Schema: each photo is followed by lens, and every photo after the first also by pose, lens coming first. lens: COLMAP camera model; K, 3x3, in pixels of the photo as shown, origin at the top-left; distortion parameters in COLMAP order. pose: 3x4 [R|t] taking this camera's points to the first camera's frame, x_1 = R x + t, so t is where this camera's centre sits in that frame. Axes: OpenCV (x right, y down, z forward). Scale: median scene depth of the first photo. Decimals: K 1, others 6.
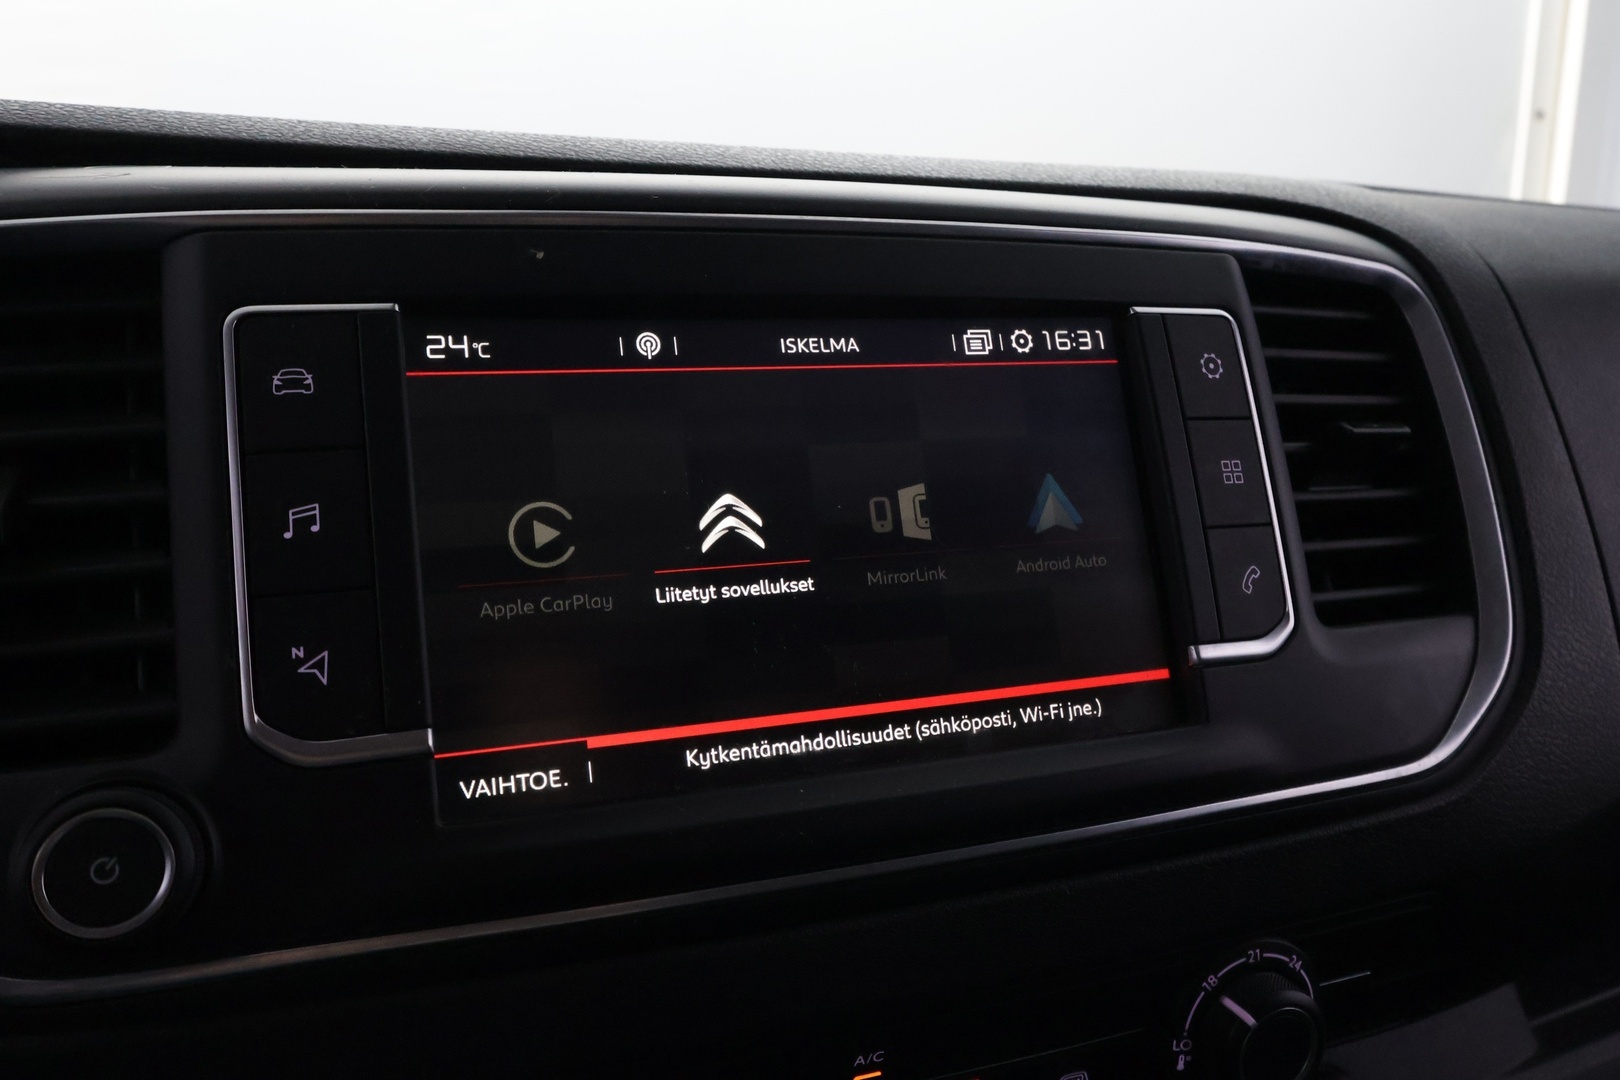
lens RADIAL K [[1280.4, 0, 810.0], [0, 1280.4, 540.0], [0, 0, 1]] dist [0.005977, 0.005603]
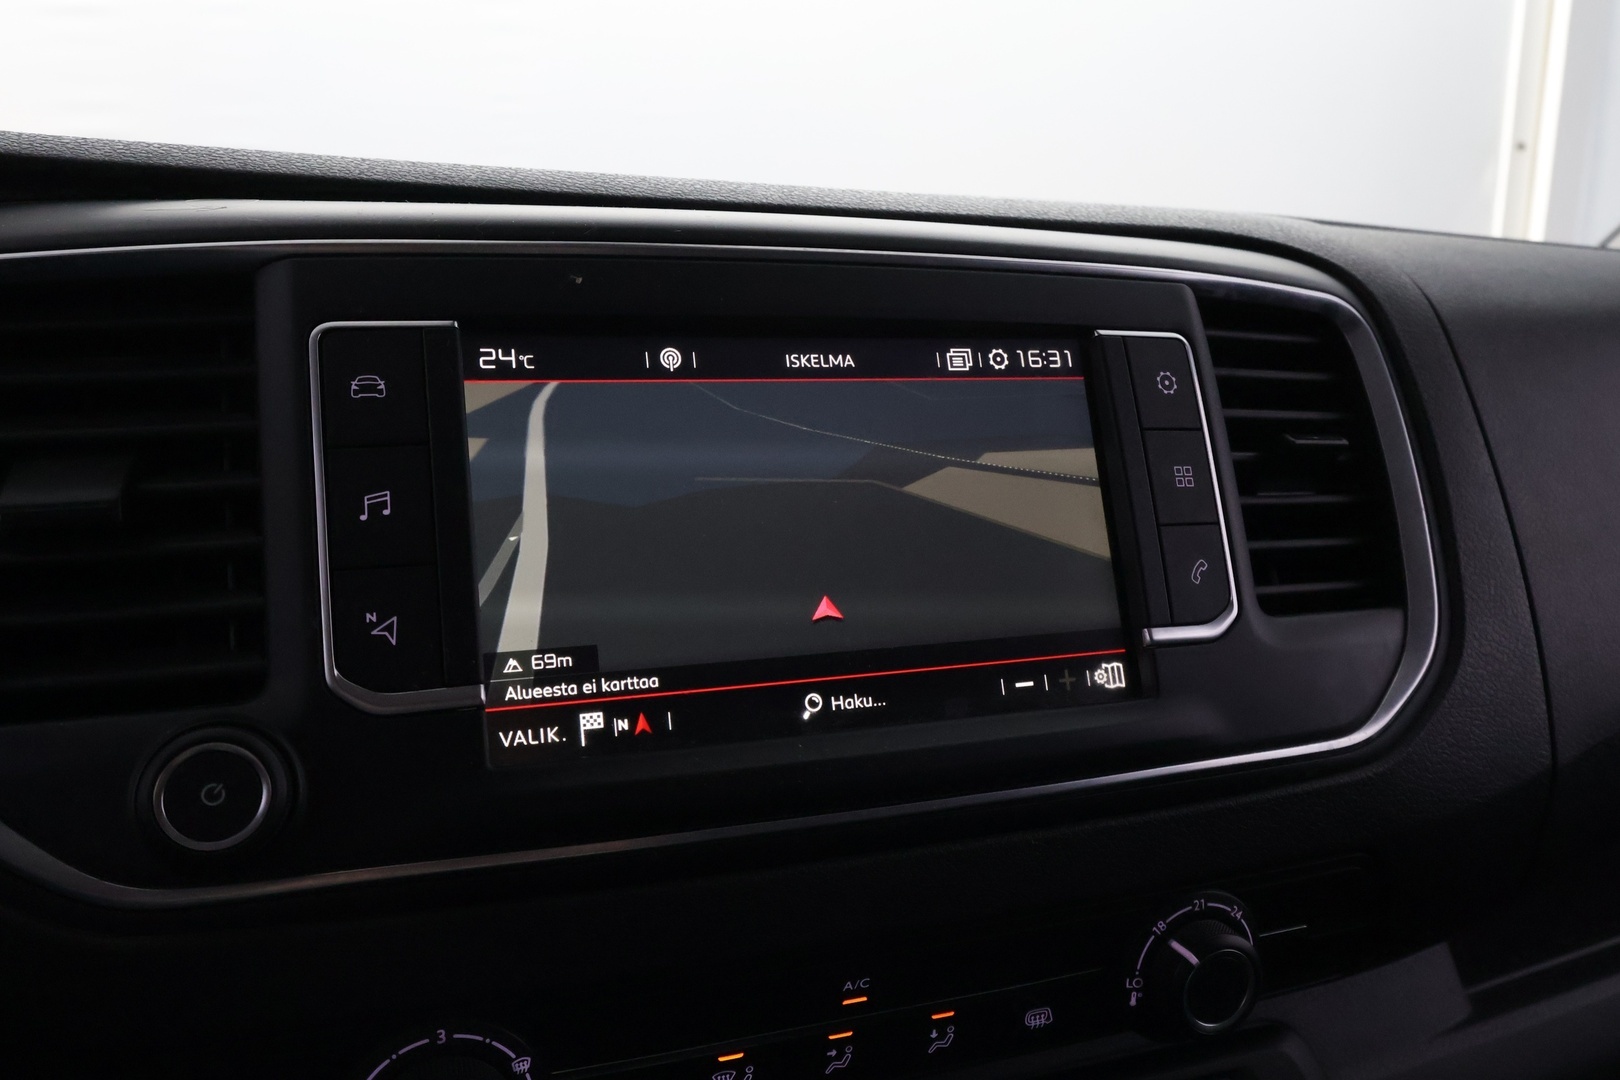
lens RADIAL K [[1280.4, 0, 810.0], [0, 1280.4, 540.0], [0, 0, 1]] dist [0.005977, 0.005603]
pose [[0.999948, 0.010164, 0.000237, 0.000348], [-0.010160, 0.999855, -0.013630, 0.021681], [-0.000376, 0.013627, 0.999907, -0.129367]]
